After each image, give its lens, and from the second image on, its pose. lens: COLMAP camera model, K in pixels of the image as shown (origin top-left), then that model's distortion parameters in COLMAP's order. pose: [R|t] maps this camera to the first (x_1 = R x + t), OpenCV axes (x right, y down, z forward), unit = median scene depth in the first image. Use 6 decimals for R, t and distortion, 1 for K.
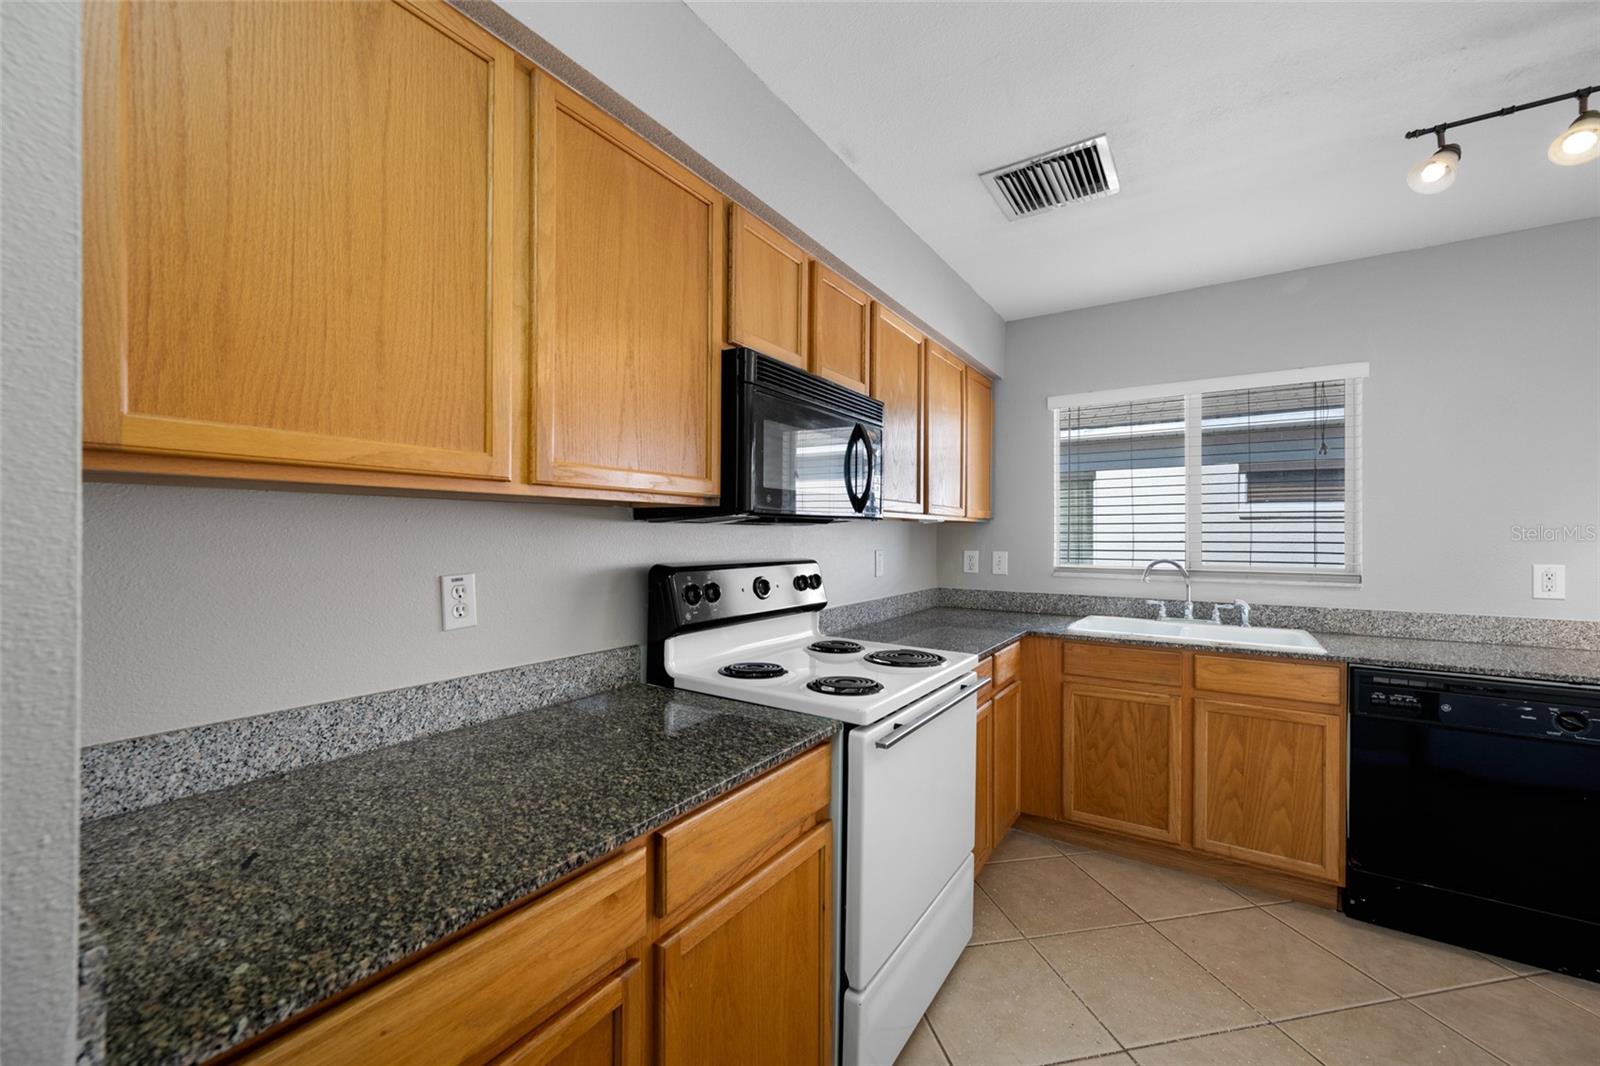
lens RADIAL K [[631.9, 0, 800.6], [0, 631.9, 522.9], [0, 0, 1]] dist [-0.001081, 0.000276]
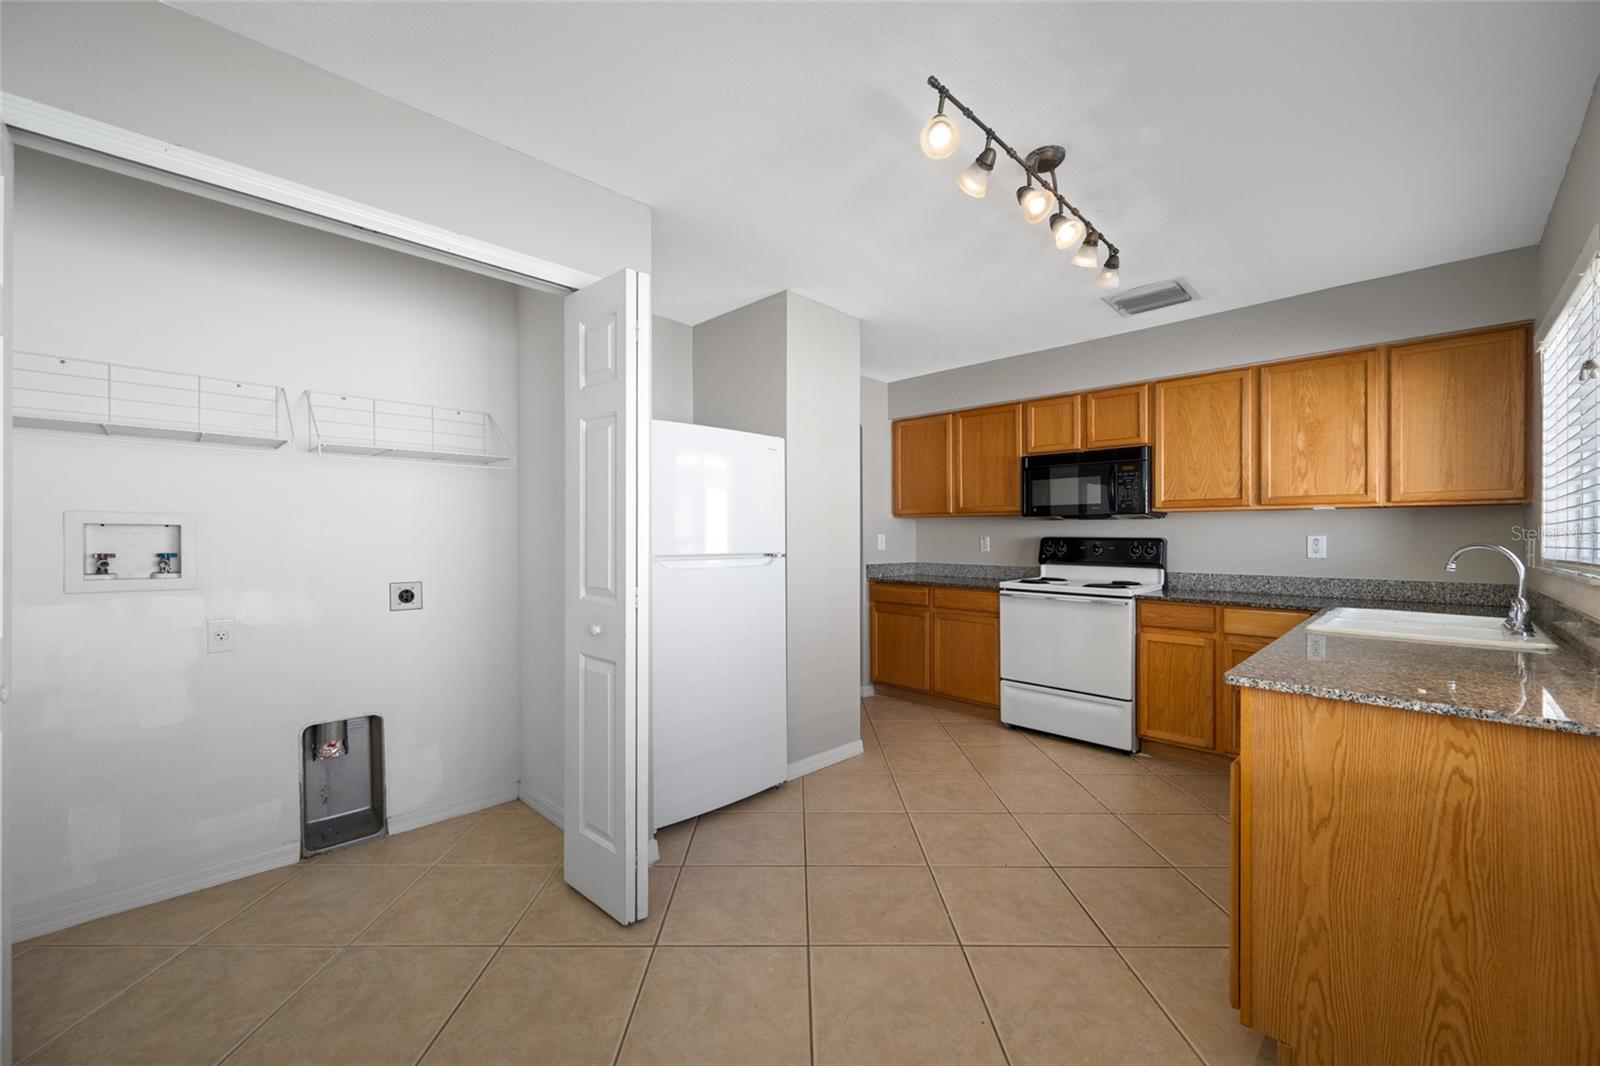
lens RADIAL K [[631.9, 0, 791.4], [0, 631.9, 542.1], [0, 0, 1]] dist [-0.001081, 0.000276]
pose [[-0.216301, 0.001388, -0.976326, 1.938763], [0.006495, 0.999979, -0.000017, 0.062676], [0.976305, -0.006345, -0.216305, 0.416384]]
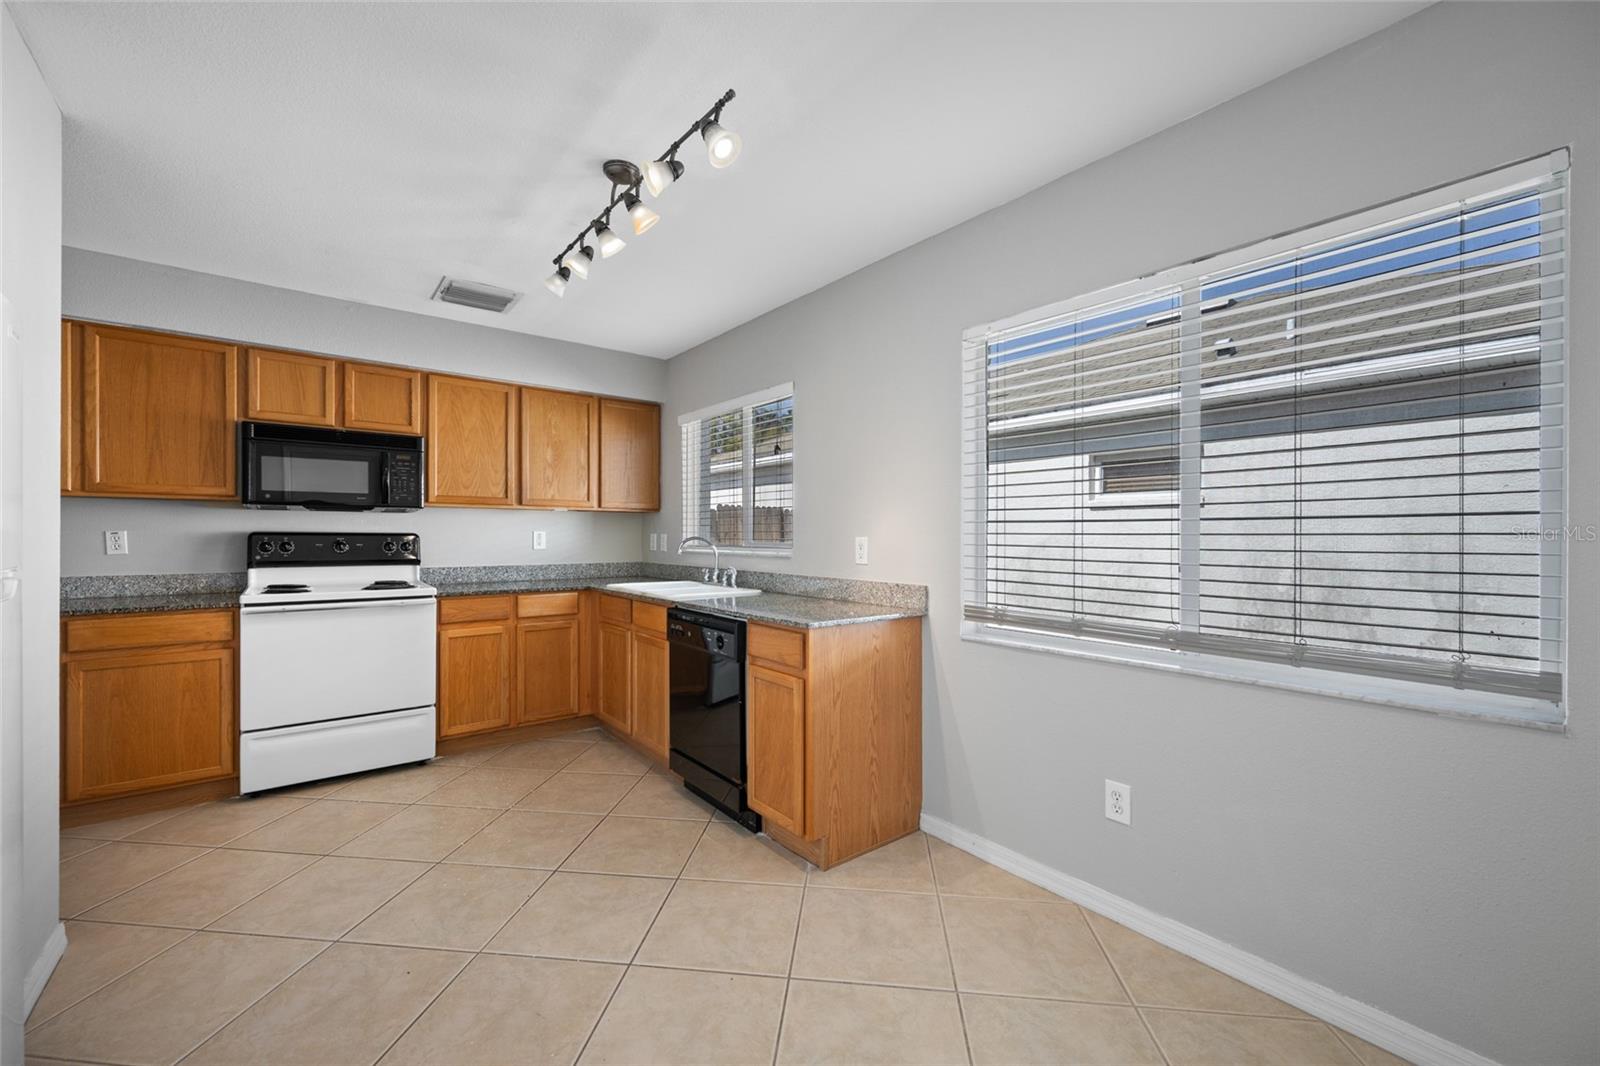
lens RADIAL K [[631.9, 0, 802.2], [0, 631.9, 533.1], [0, 0, 1]] dist [-0.001081, 0.000276]
pose [[0.949440, -0.002814, -0.313935, 1.523998], [0.005617, 0.999952, 0.008027, 0.050020], [0.313897, -0.009384, 0.949411, -0.239265]]
